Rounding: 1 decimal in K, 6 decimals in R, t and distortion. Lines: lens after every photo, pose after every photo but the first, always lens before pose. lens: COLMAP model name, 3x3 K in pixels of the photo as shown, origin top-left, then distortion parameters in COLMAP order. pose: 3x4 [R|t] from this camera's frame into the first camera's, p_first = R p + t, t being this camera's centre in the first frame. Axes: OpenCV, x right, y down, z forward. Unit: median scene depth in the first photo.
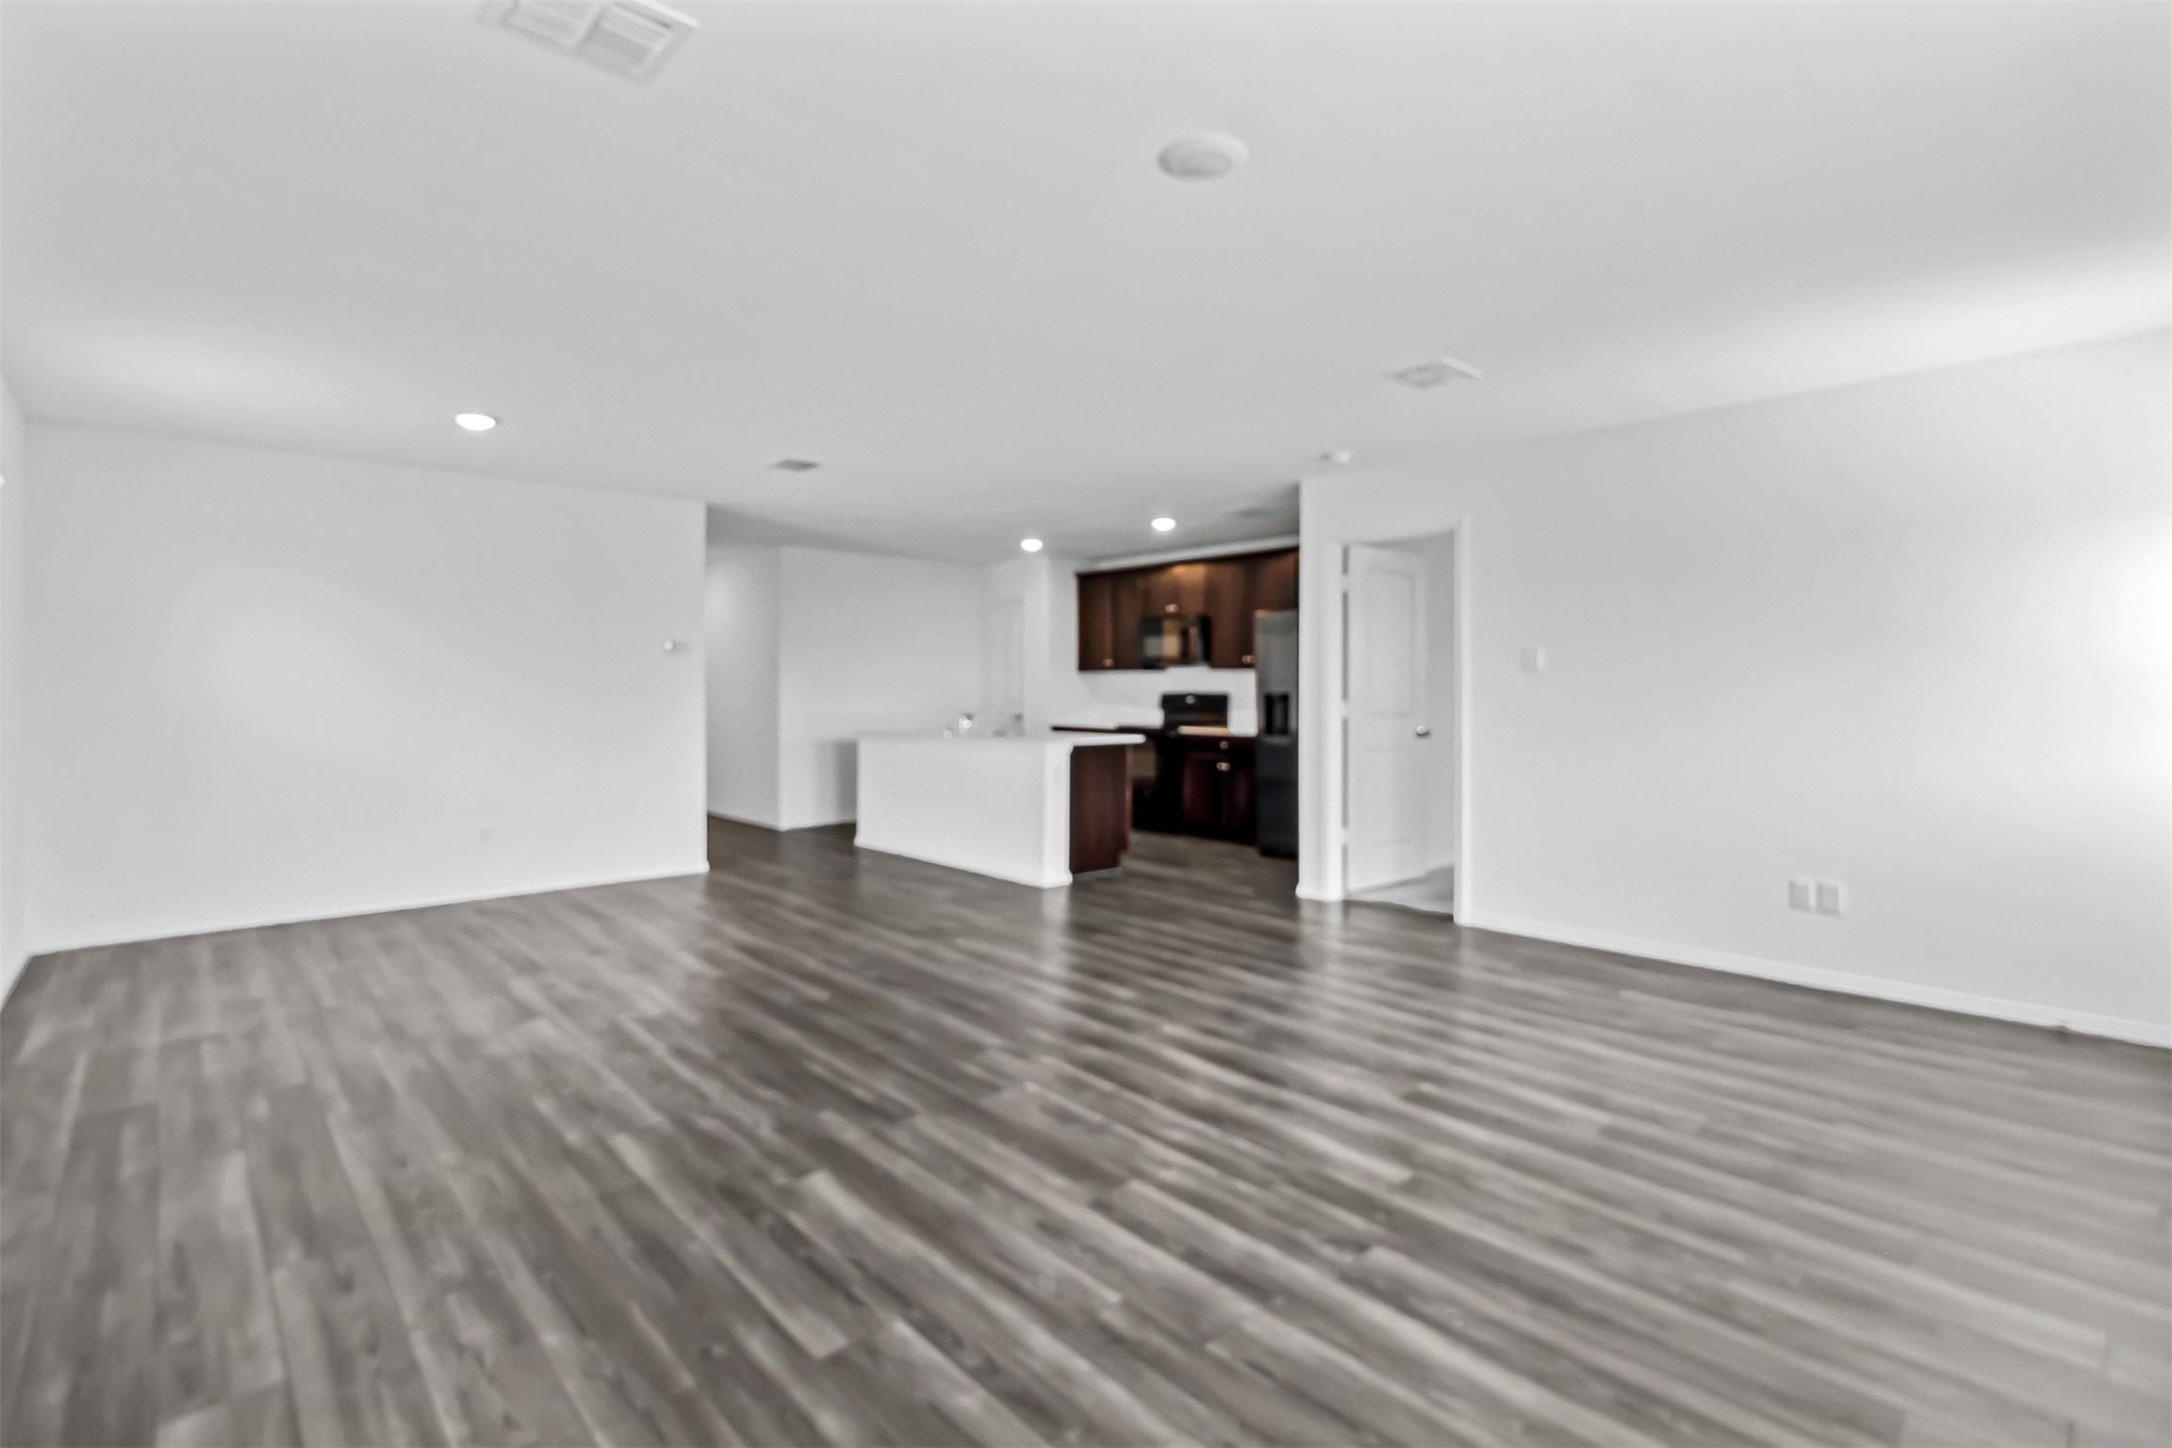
lens RADIAL K [[1004.0, 0, 1100.8], [0, 1004.0, 692.2], [0, 0, 1]] dist [-0.003512, -0.000488]
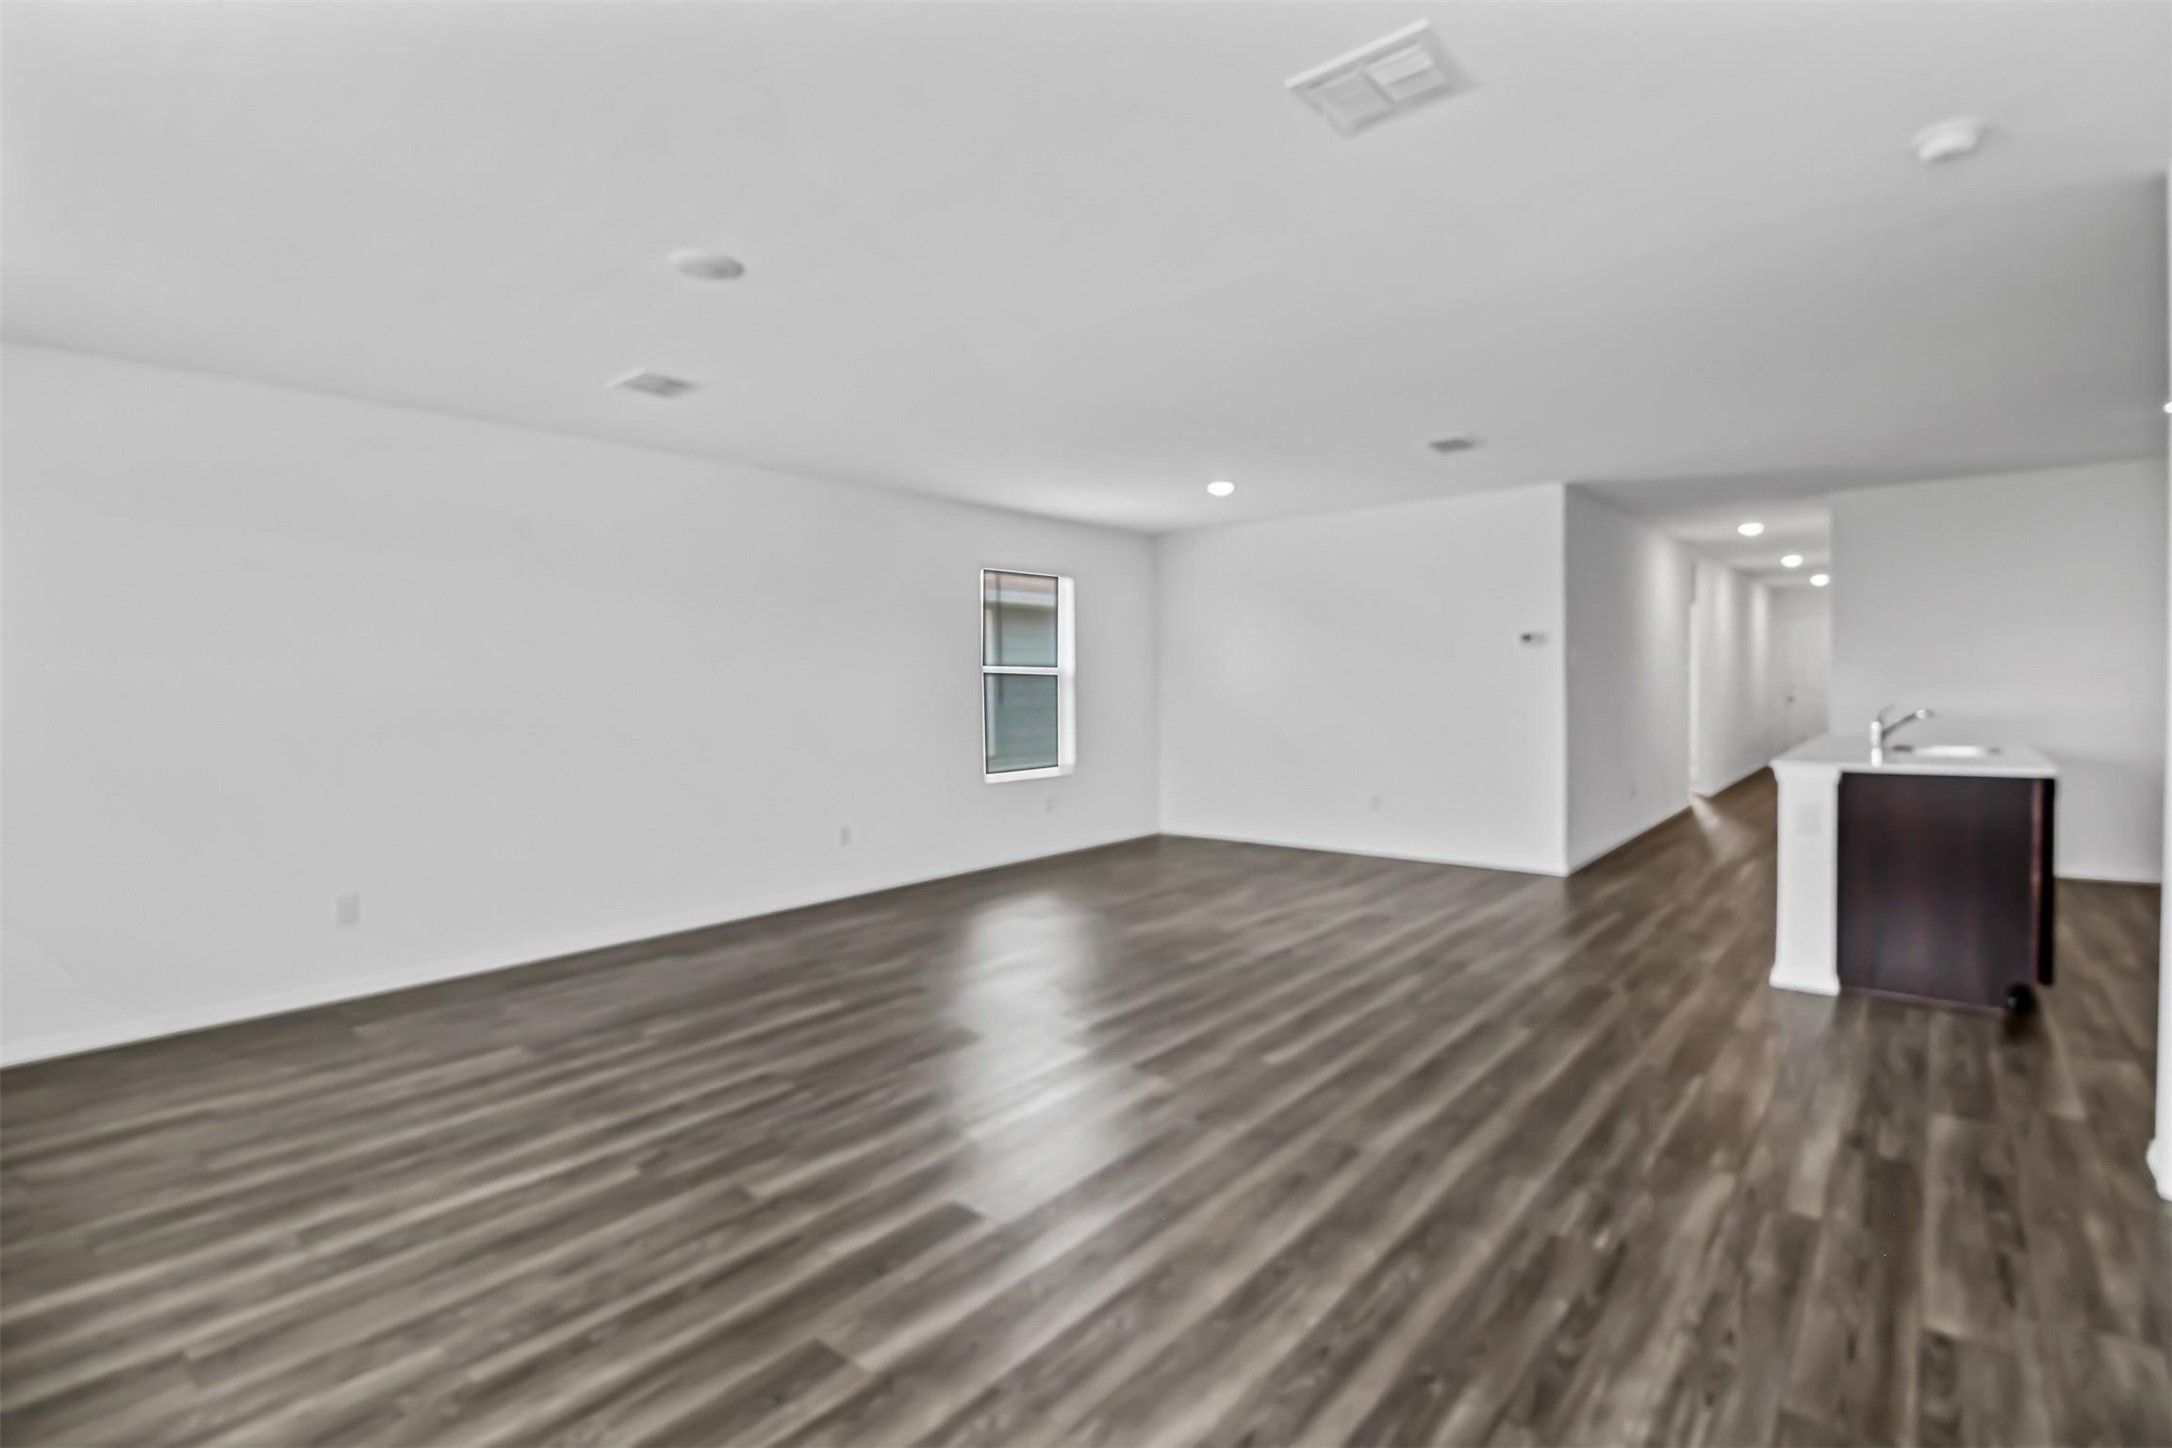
lens RADIAL K [[1004.0, 0, 1100.8], [0, 1004.0, 692.2], [0, 0, 1]] dist [-0.003512, -0.000488]
pose [[0.114396, 0.001293, -0.993434, 1.441766], [0.010757, 0.999939, 0.002540, -0.001560], [0.993377, -0.010977, 0.114375, 1.352317]]
